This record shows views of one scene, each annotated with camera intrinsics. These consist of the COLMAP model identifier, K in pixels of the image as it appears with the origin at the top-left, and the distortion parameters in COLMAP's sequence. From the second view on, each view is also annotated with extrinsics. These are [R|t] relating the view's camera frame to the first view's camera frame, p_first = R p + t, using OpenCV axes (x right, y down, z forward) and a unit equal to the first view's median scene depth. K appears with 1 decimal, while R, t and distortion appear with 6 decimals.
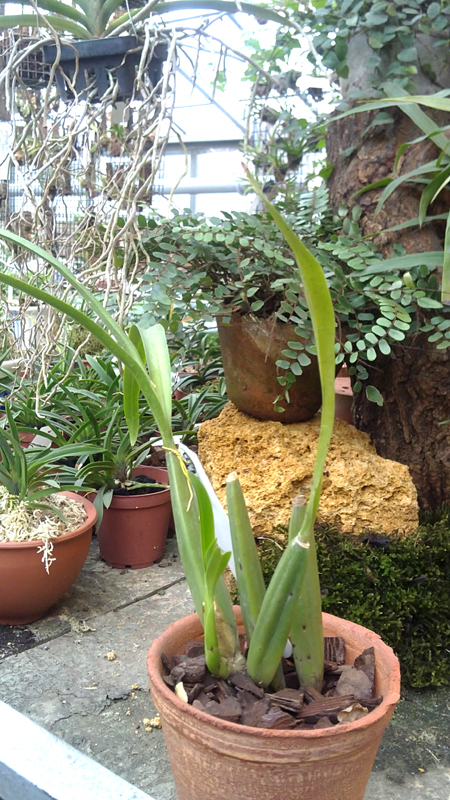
lens RADIAL K [[791.5, 0, 225.0], [0, 791.5, 400.0], [0, 0, 1]] dist [0.014634, -0.001637]
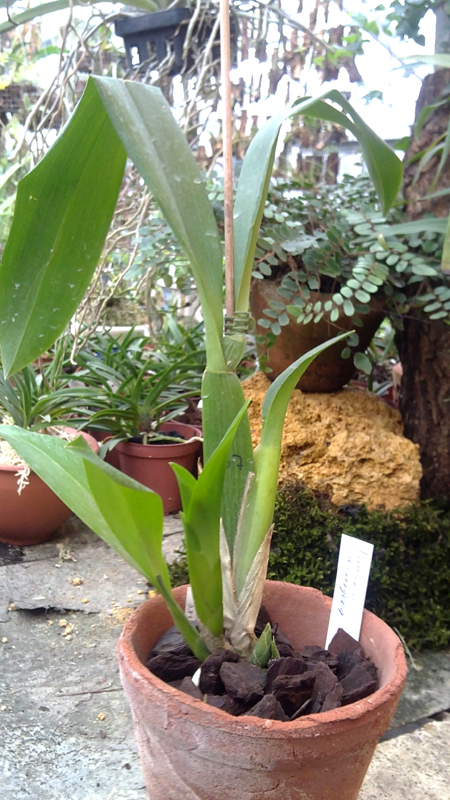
lens RADIAL K [[791.5, 0, 225.0], [0, 791.5, 400.0], [0, 0, 1]] dist [0.014634, -0.001637]
pose [[0.959774, 0.089966, -0.265968, 0.270176], [-0.089444, 0.995892, 0.014103, 0.038349], [0.266145, 0.010254, 0.963879, 0.012960]]
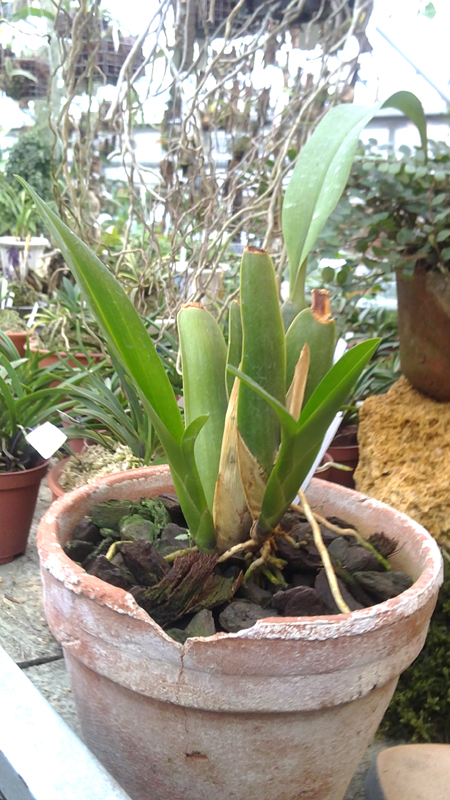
lens RADIAL K [[814.6, 0, 224.8], [0, 814.6, 424.1], [0, 0, 1]] dist [-0.001001, -0.006305]
pose [[0.974436, 0.095253, -0.203475, 0.003201], [-0.086472, 0.994915, 0.051640, 0.023903], [0.207359, -0.032725, 0.977717, 0.123617]]
